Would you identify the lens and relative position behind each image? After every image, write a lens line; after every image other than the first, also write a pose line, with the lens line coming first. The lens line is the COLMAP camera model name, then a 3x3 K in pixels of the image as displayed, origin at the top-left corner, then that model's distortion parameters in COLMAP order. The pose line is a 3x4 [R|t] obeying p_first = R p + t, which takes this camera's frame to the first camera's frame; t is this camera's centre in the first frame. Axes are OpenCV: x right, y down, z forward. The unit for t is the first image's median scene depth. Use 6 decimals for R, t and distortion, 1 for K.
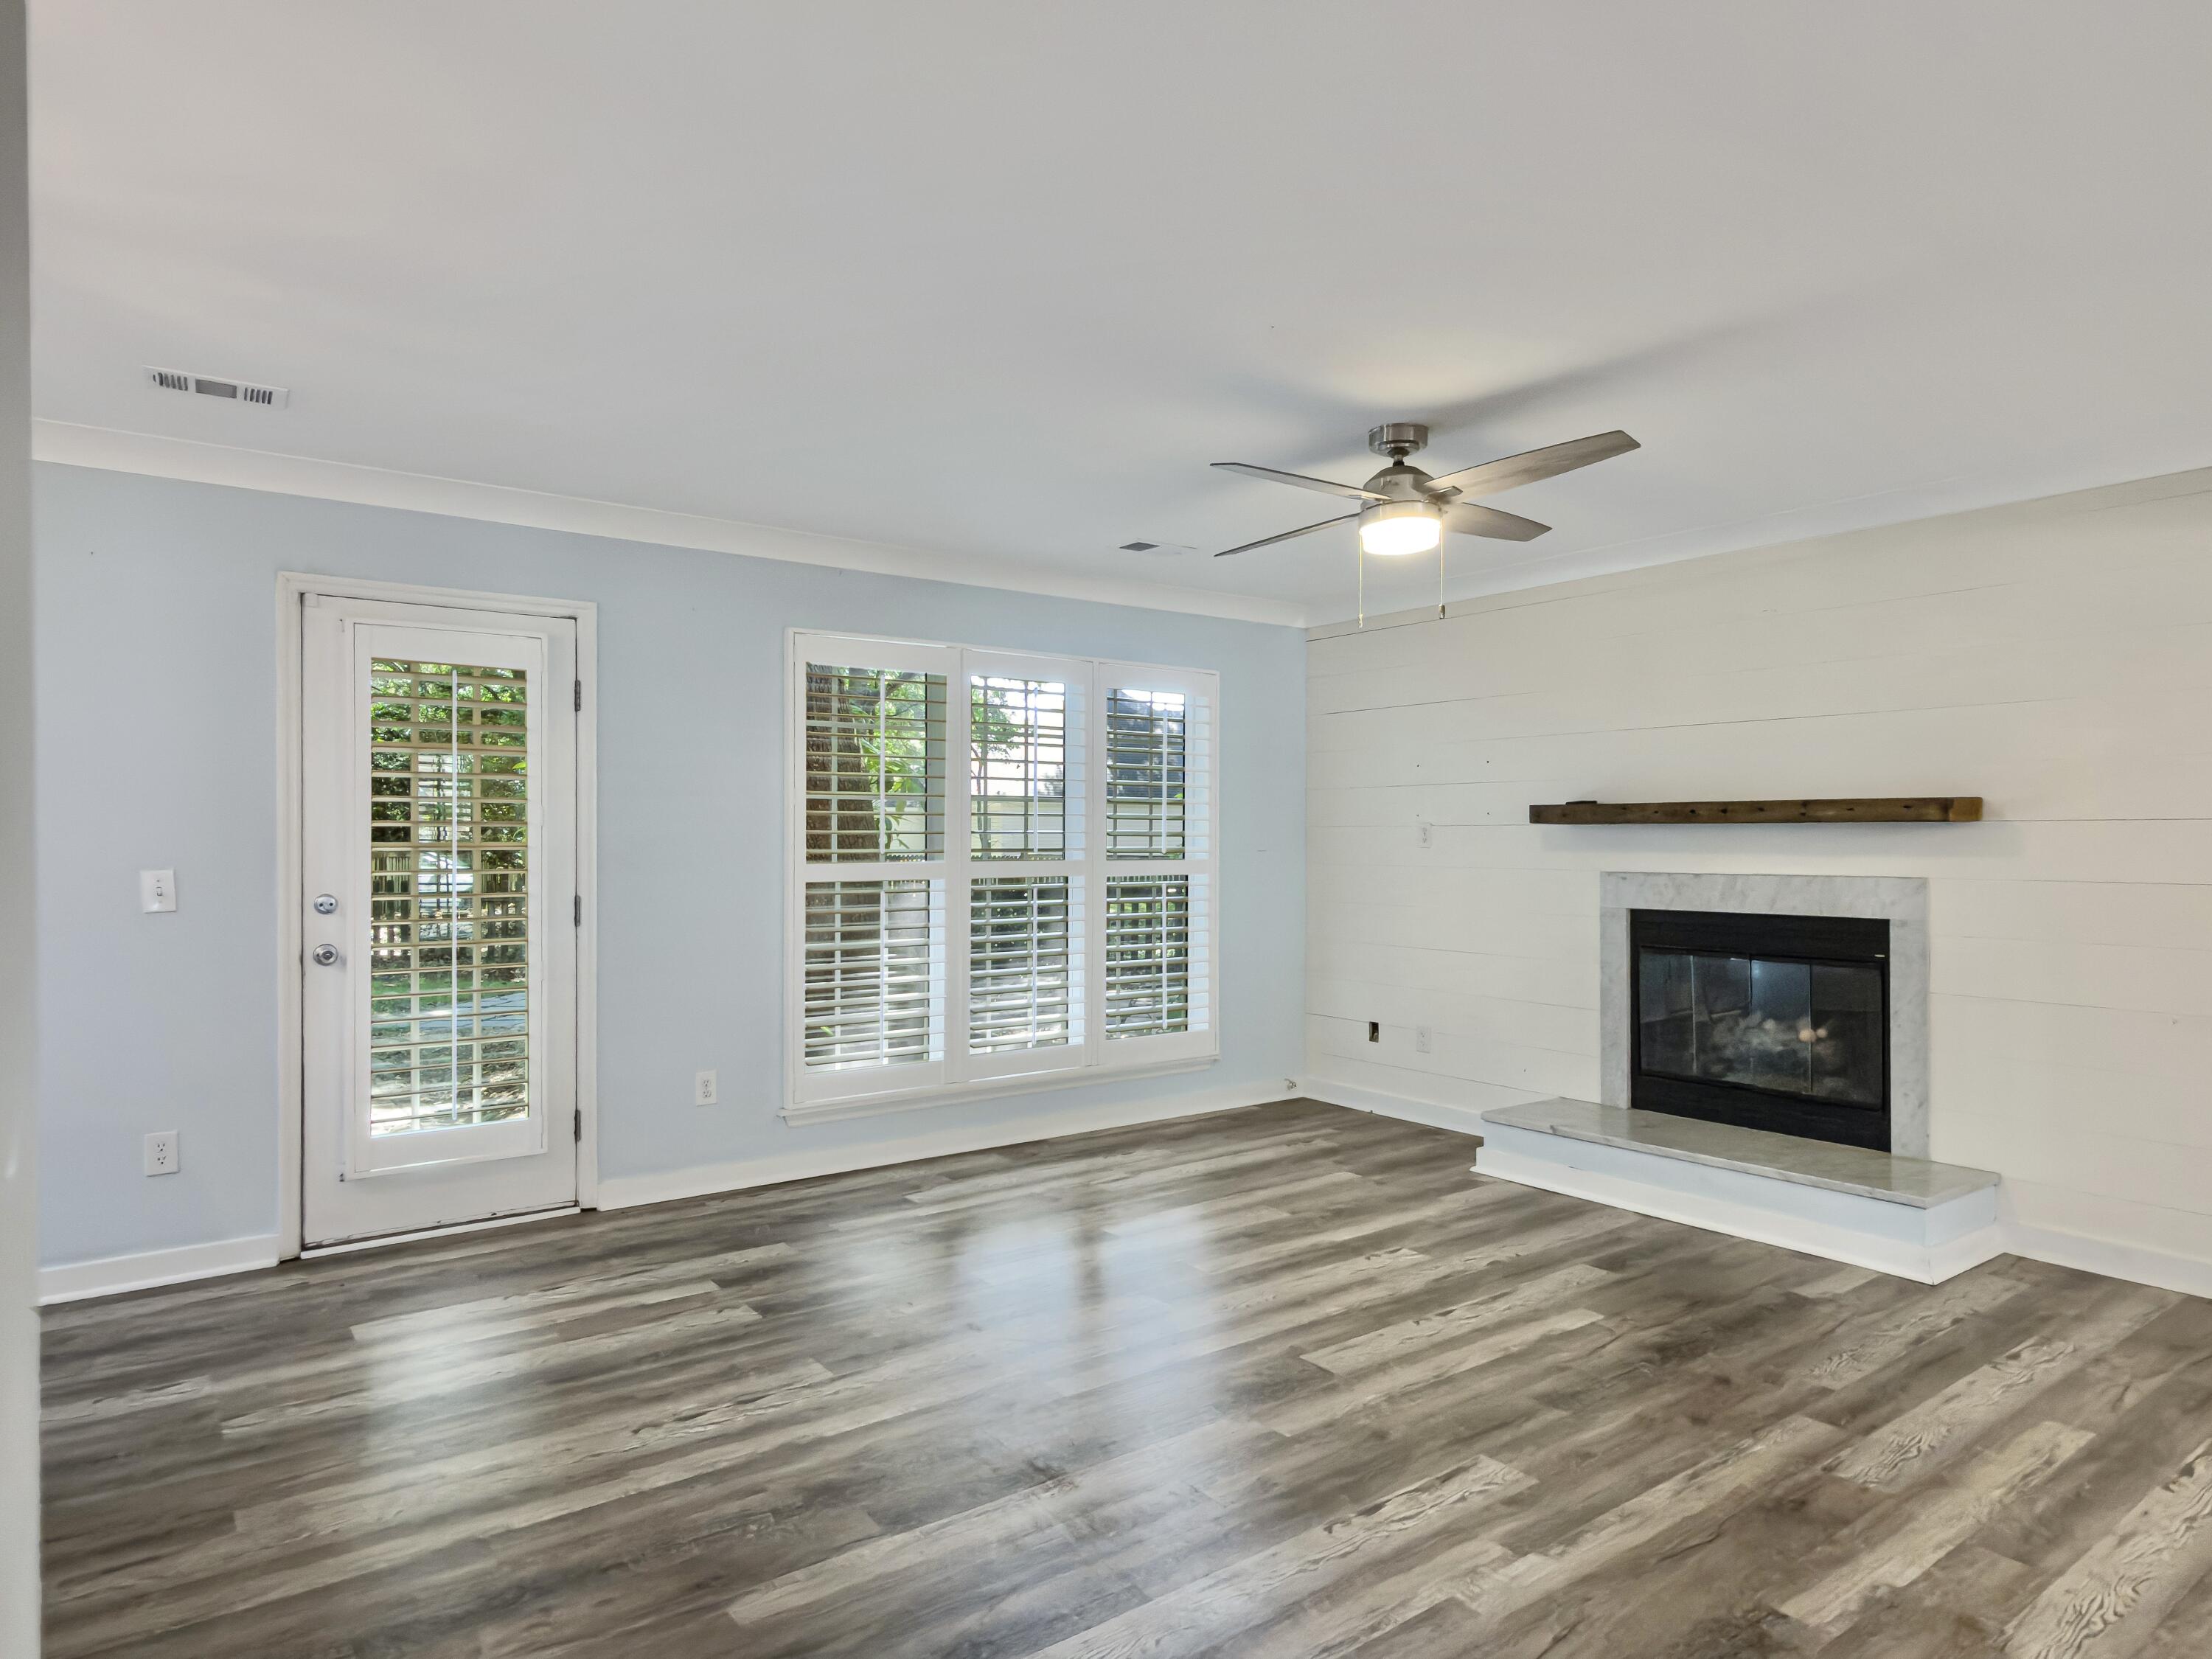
lens RADIAL K [[1337.2, 0, 1106.0], [0, 1337.2, 829.5], [0, 0, 1]] dist [-0.000060, 0.000229]
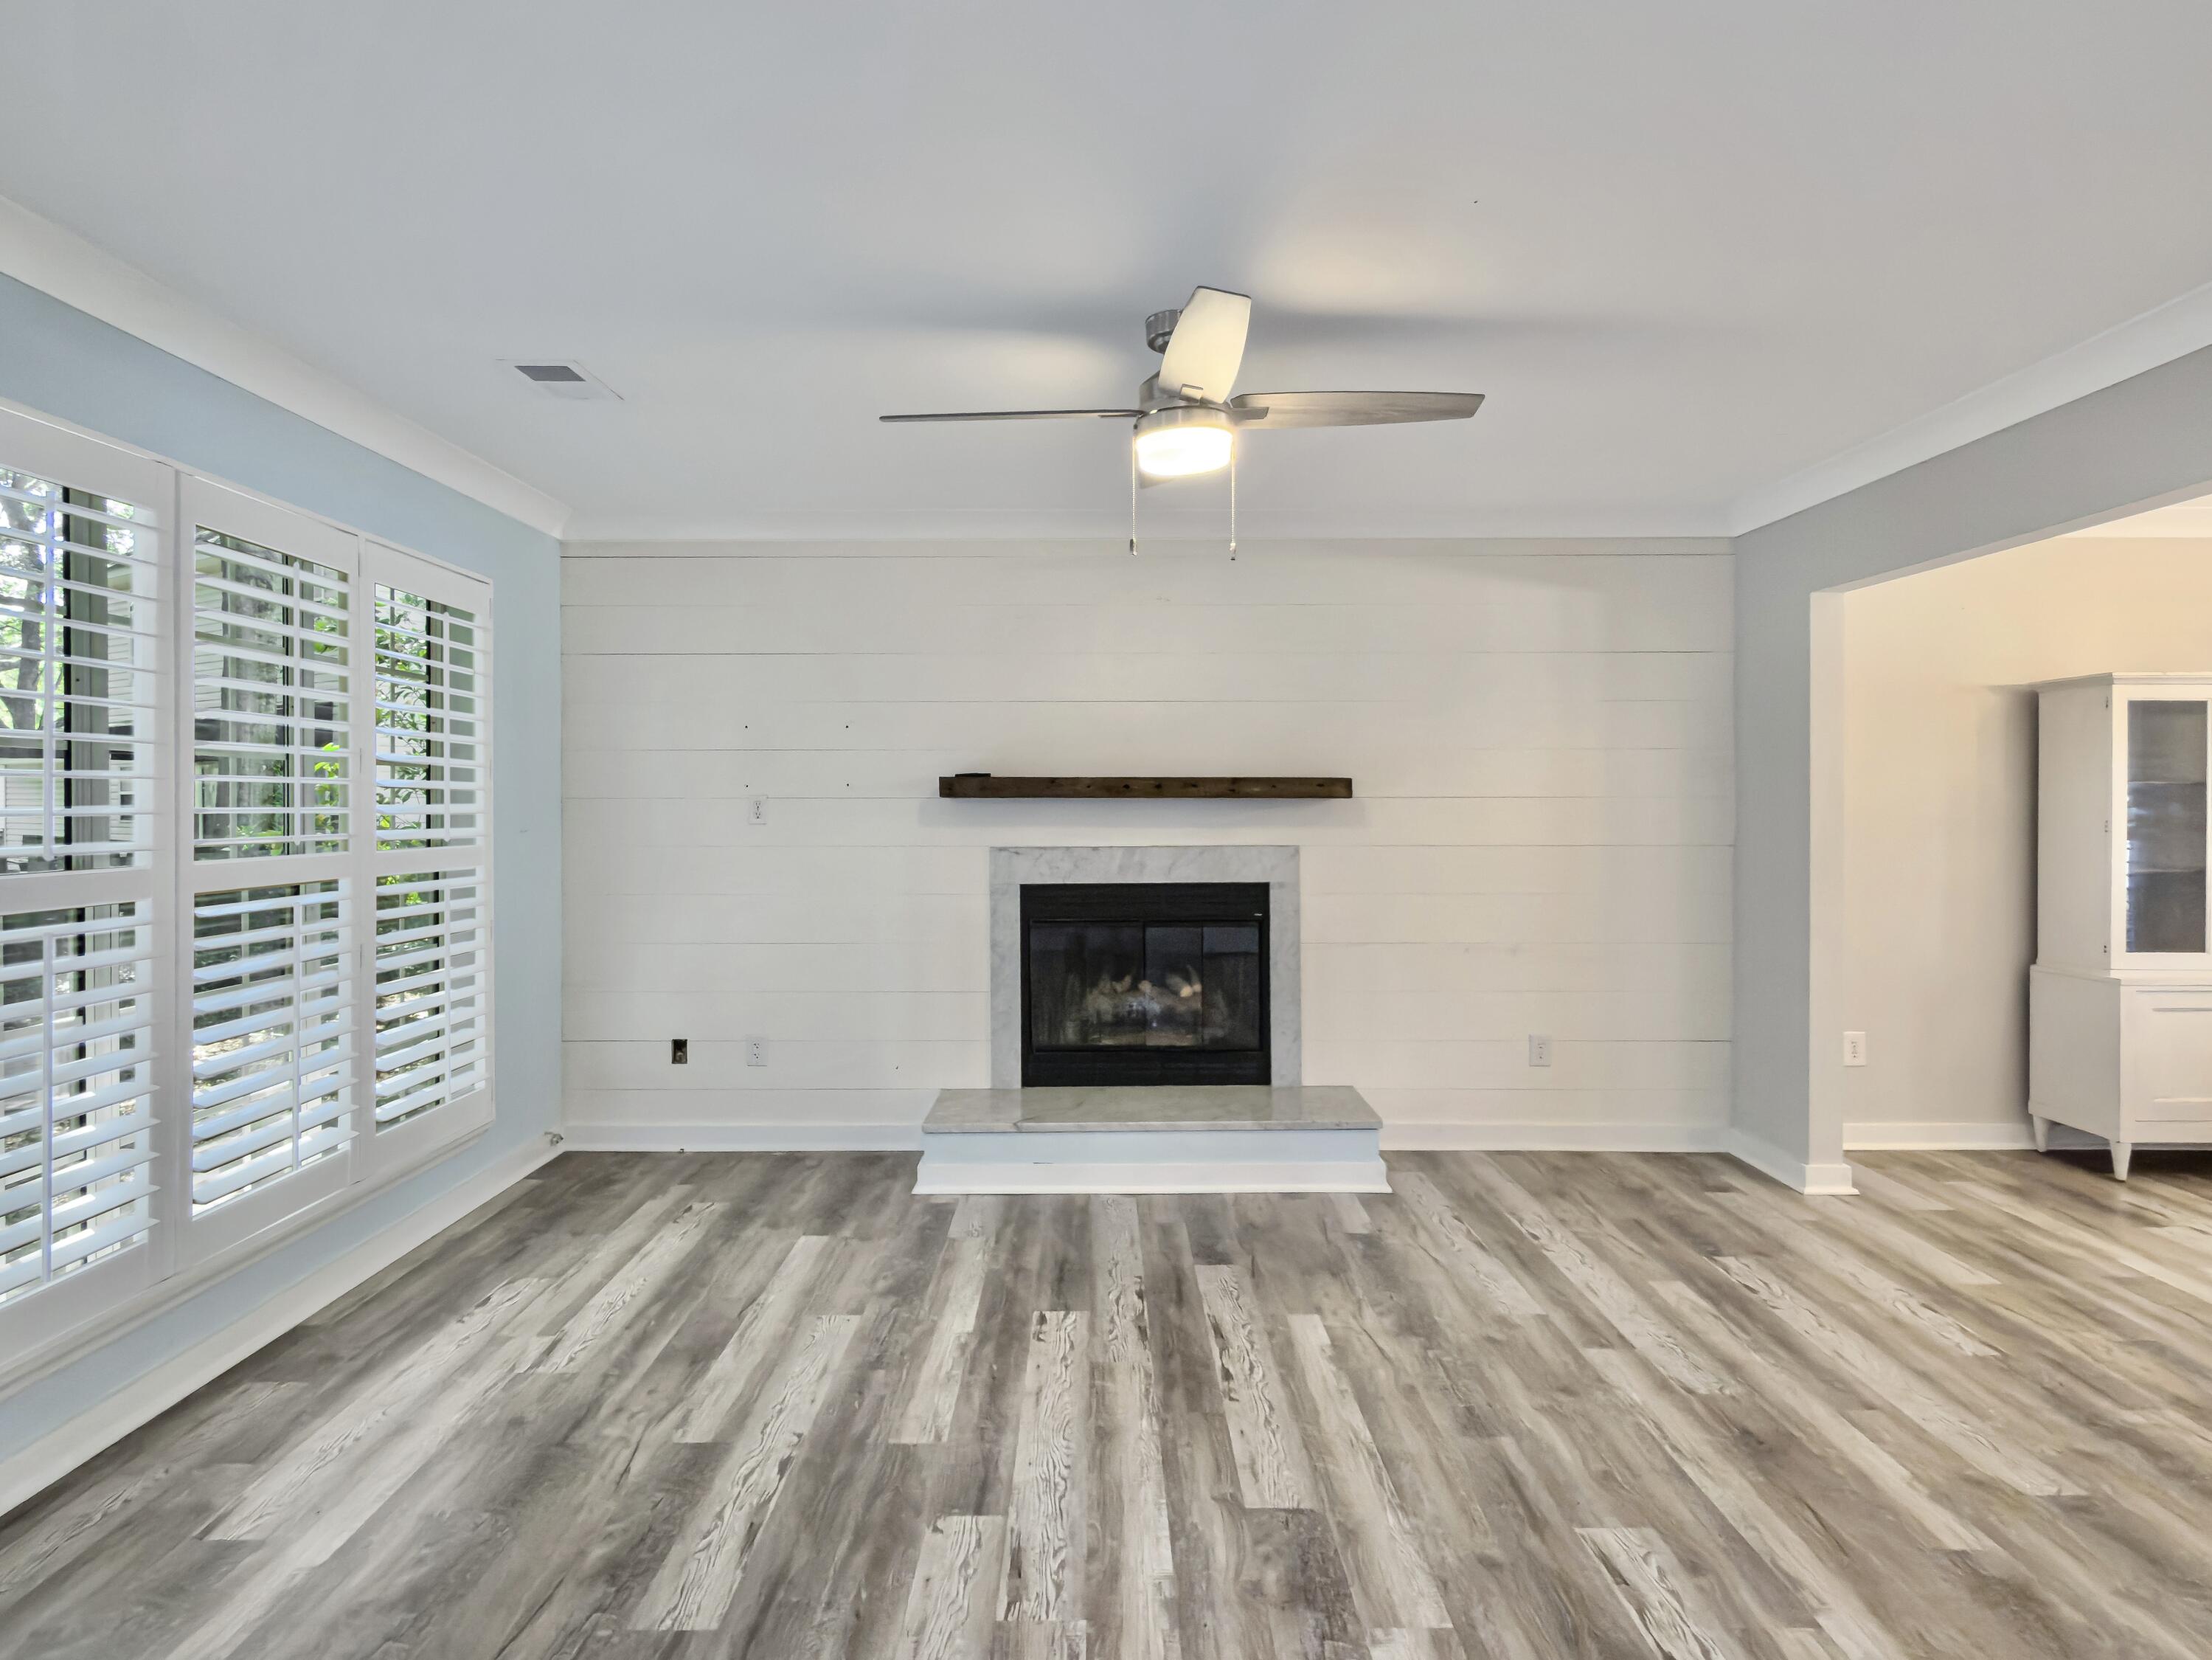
lens RADIAL K [[1222.4, 0, 1108.9], [0, 1222.4, 803.8], [0, 0, 1]] dist [0.003212, 0.000323]
pose [[0.592392, -0.002791, 0.805645, -0.363341], [-0.002730, 0.999981, 0.005471, -0.005991], [-0.805645, -0.005441, 0.592374, 0.519858]]
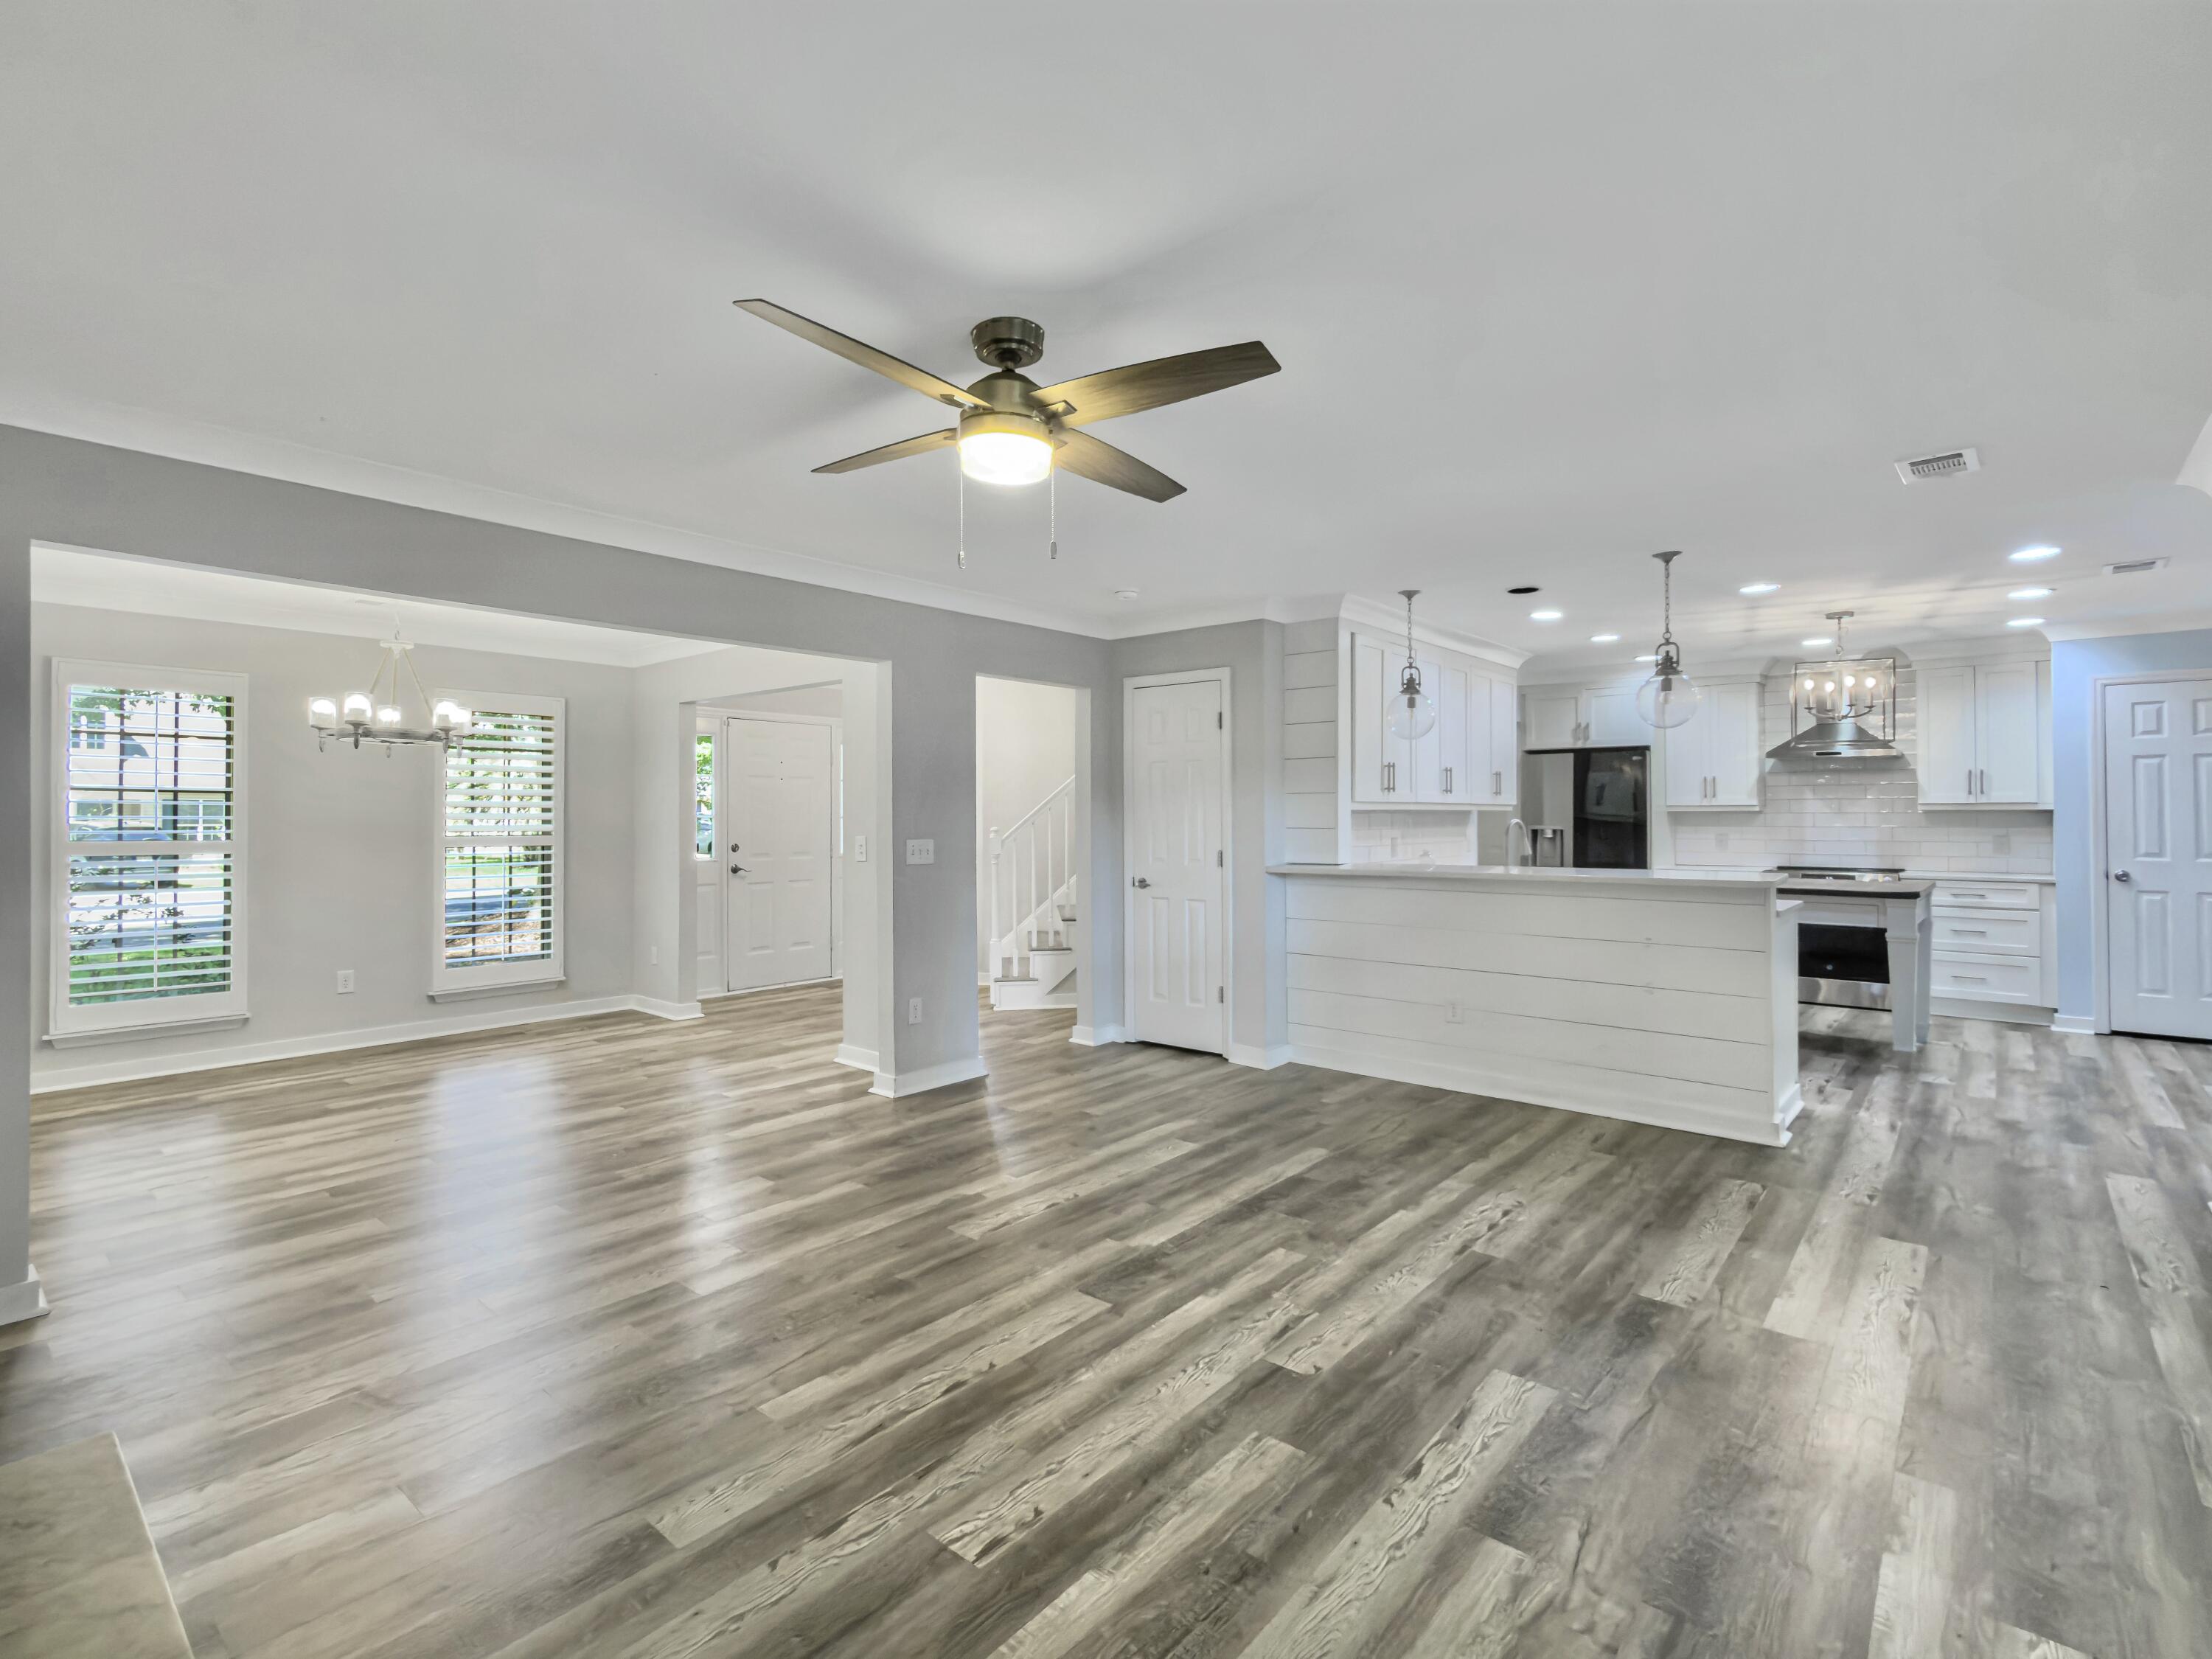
lens RADIAL K [[1026.9, 0, 1106.0], [0, 1026.9, 829.5], [0, 0, 1]] dist [0.001433, 0.000141]
pose [[-0.975195, 0.001742, -0.221342, 0.262471], [0.000558, 0.999985, 0.005412, 0.008282], [0.221348, 0.005155, -0.975181, 1.426600]]
